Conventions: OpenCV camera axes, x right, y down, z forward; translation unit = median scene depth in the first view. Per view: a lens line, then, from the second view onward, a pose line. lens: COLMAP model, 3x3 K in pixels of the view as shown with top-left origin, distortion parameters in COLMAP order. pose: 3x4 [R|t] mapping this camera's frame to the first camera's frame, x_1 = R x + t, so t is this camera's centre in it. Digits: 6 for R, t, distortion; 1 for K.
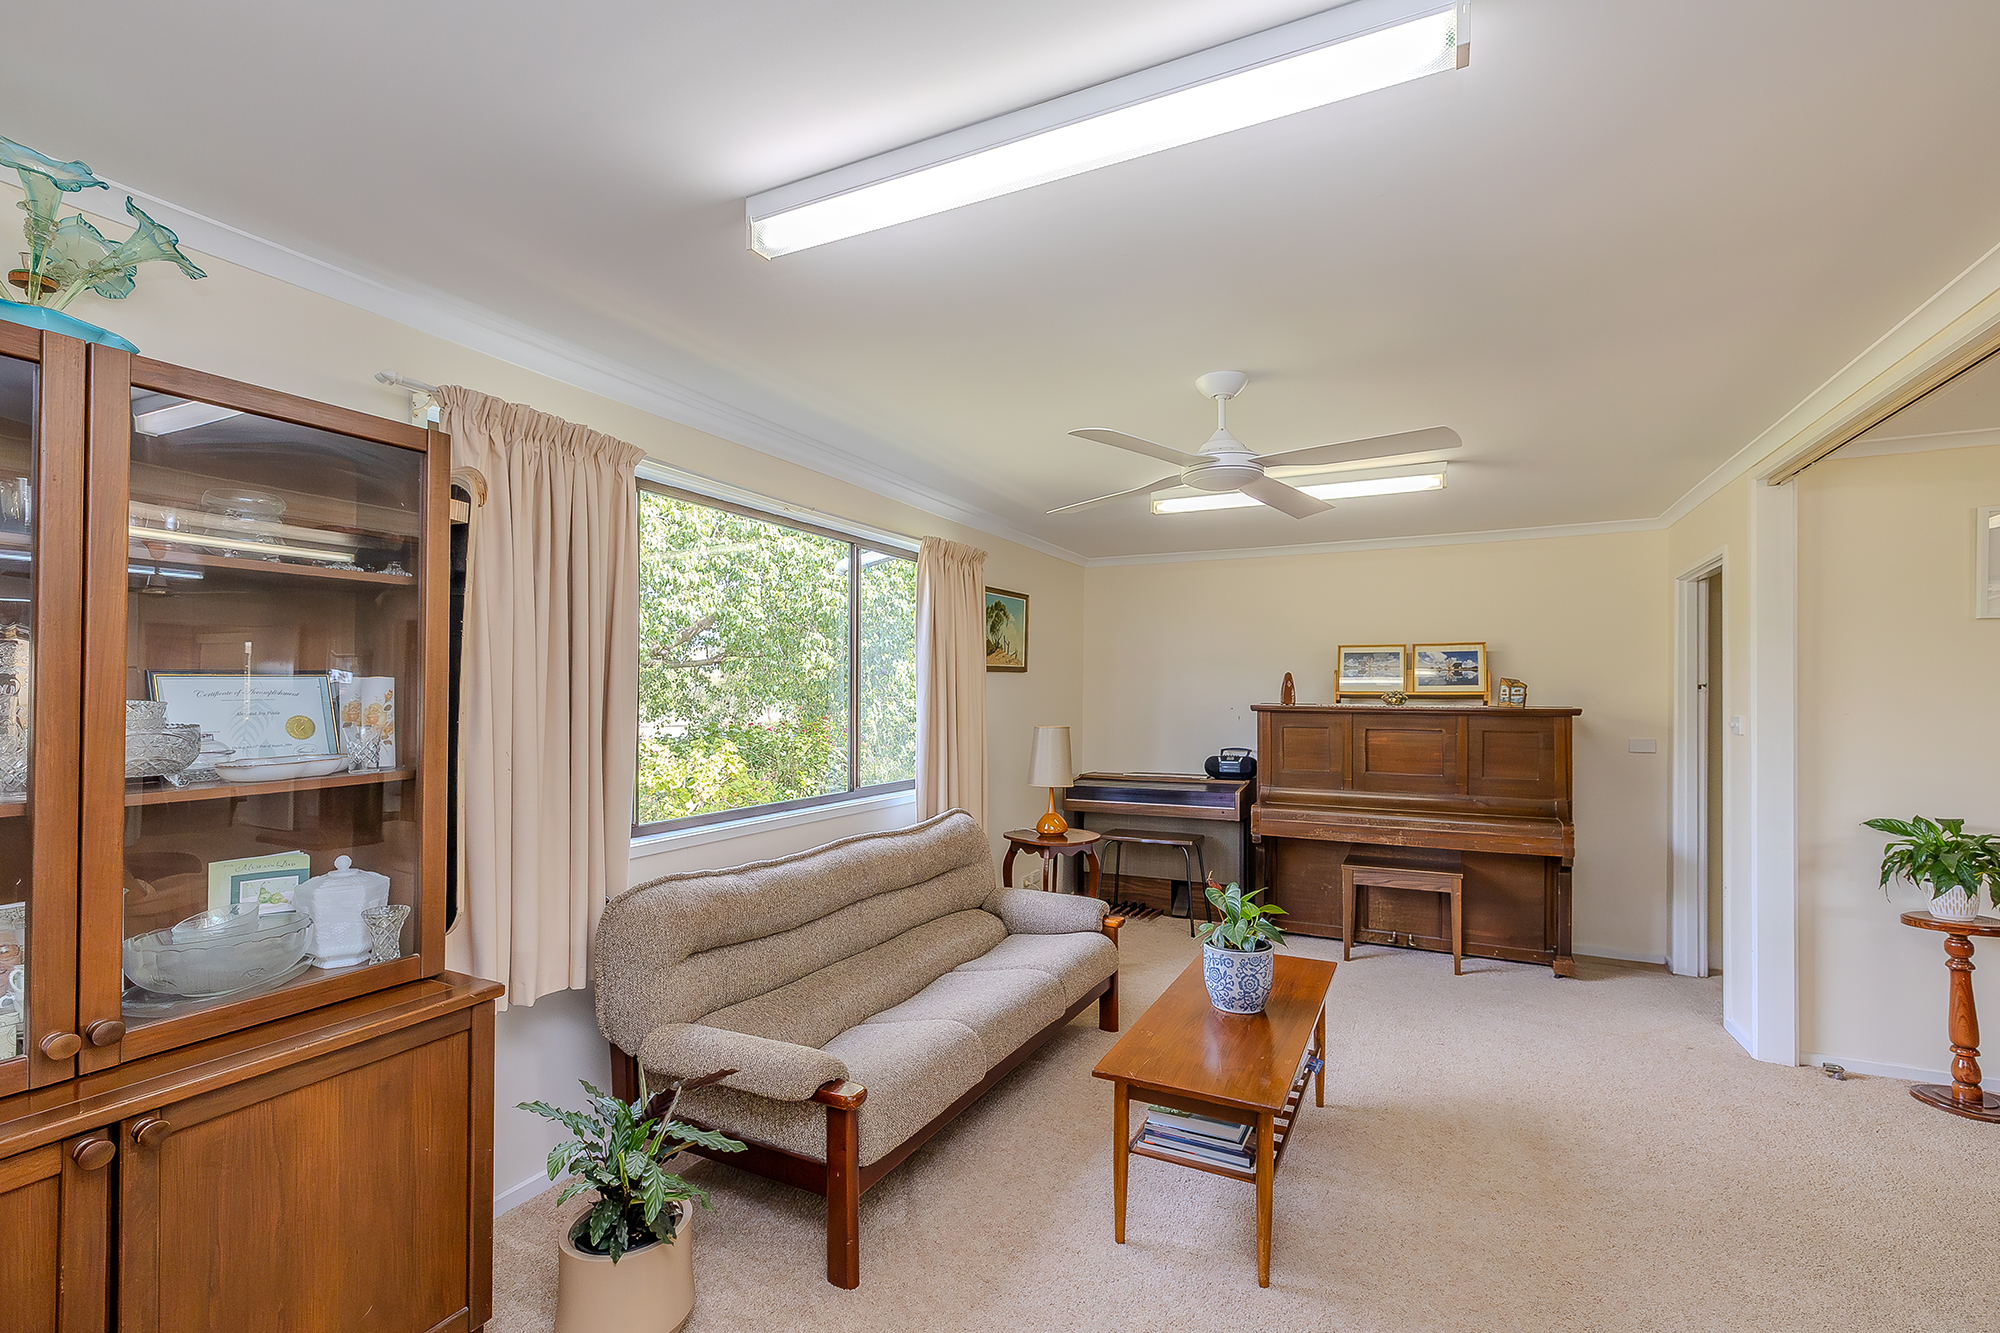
lens RADIAL K [[854.9, 0, 1002.3], [0, 854.9, 660.6], [0, 0, 1]] dist [0.000953, -0.004642]
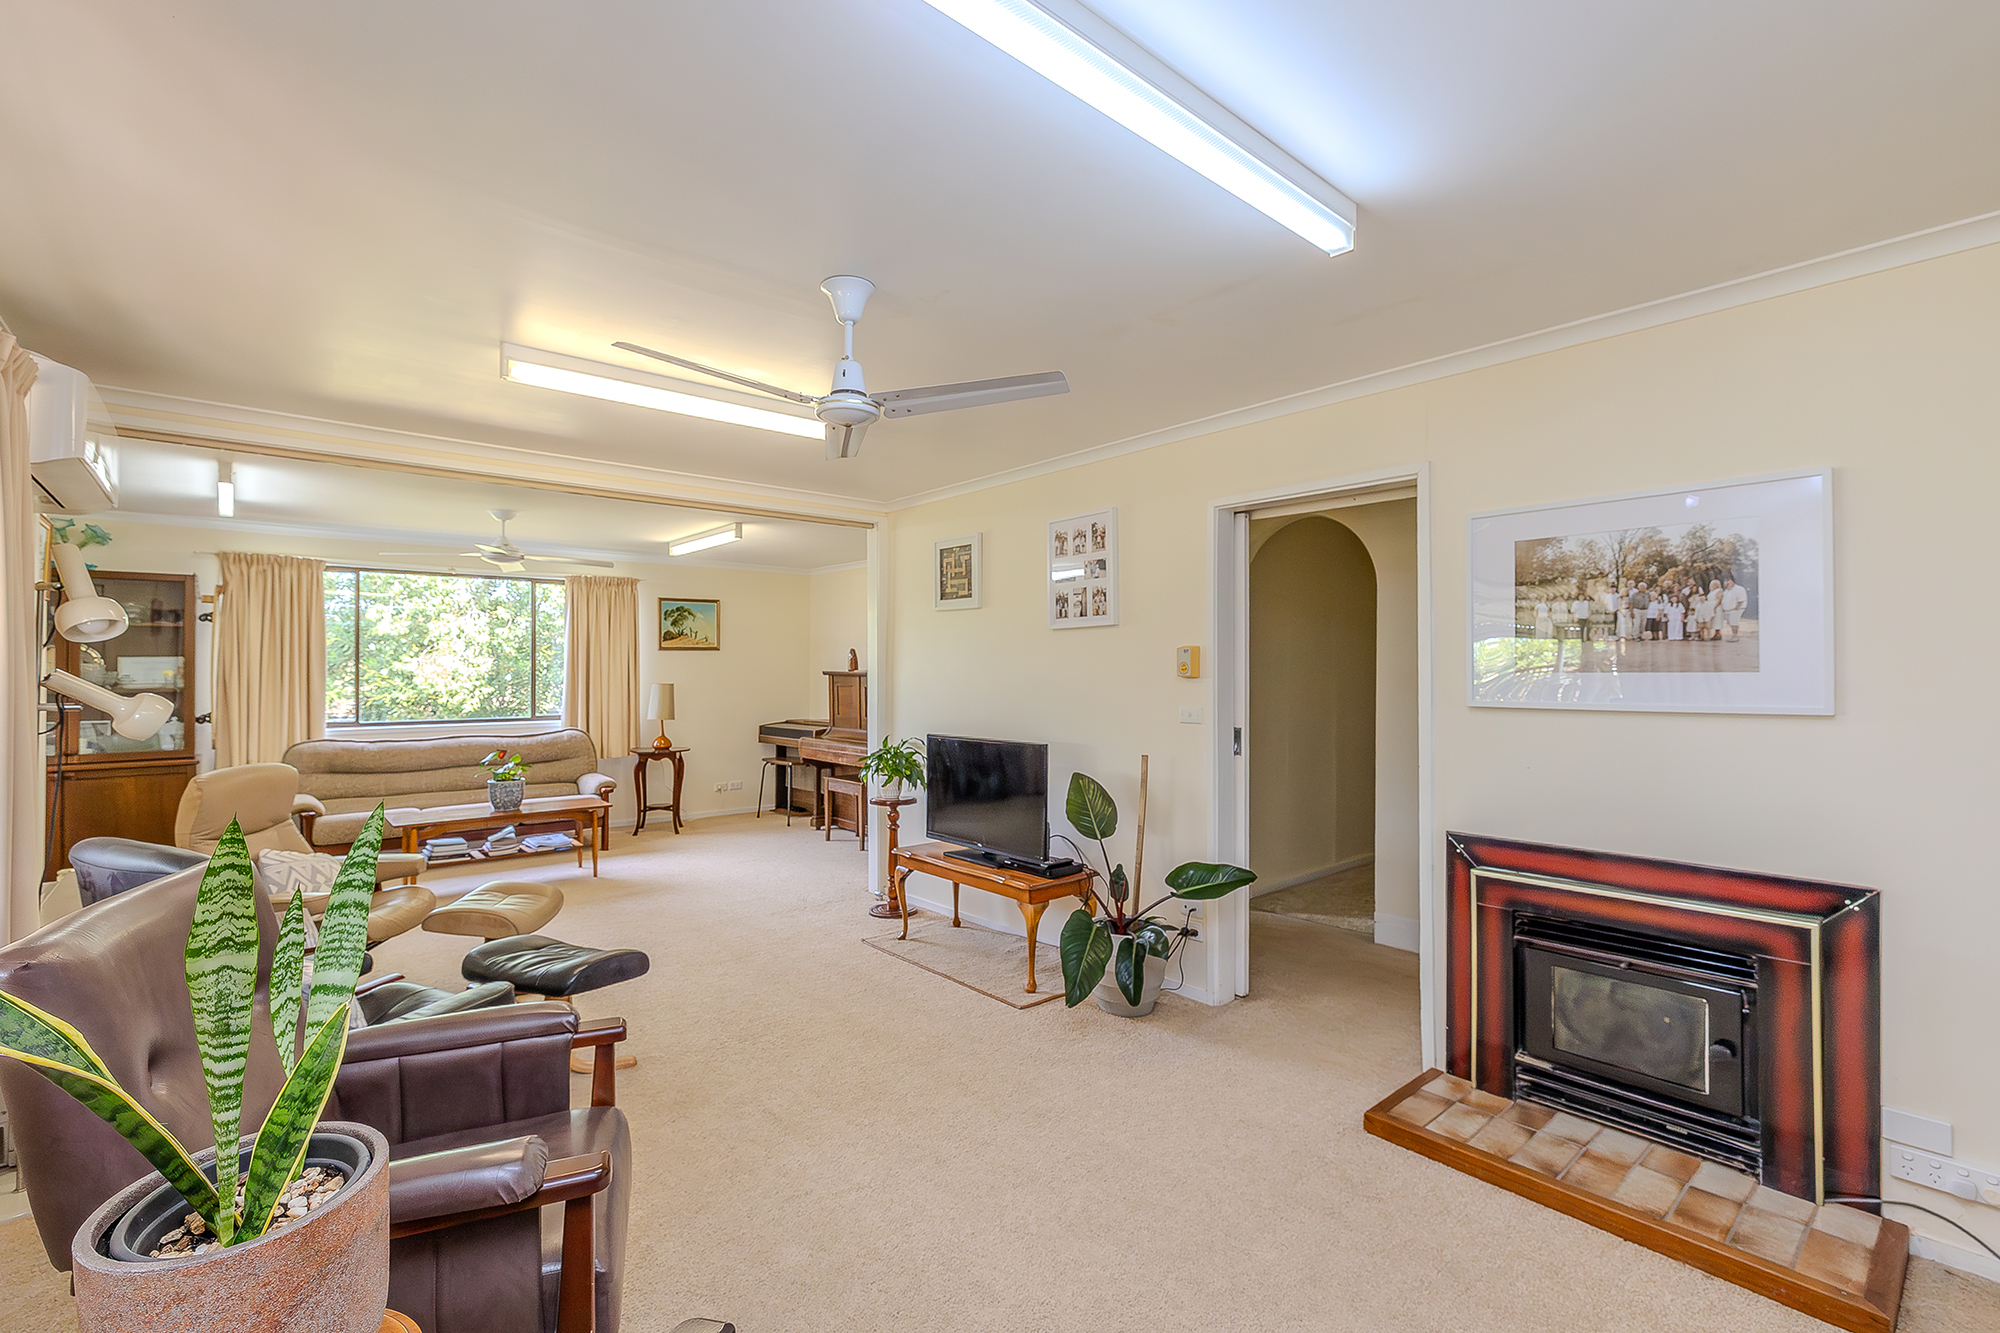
lens RADIAL K [[854.9, 0, 1002.3], [0, 854.9, 660.6], [0, 0, 1]] dist [0.000953, -0.004642]
pose [[0.923989, -0.009056, -0.382311, 1.906692], [0.014926, 0.999812, 0.012392, 0.035442], [0.382127, -0.017156, 0.923951, -0.371436]]
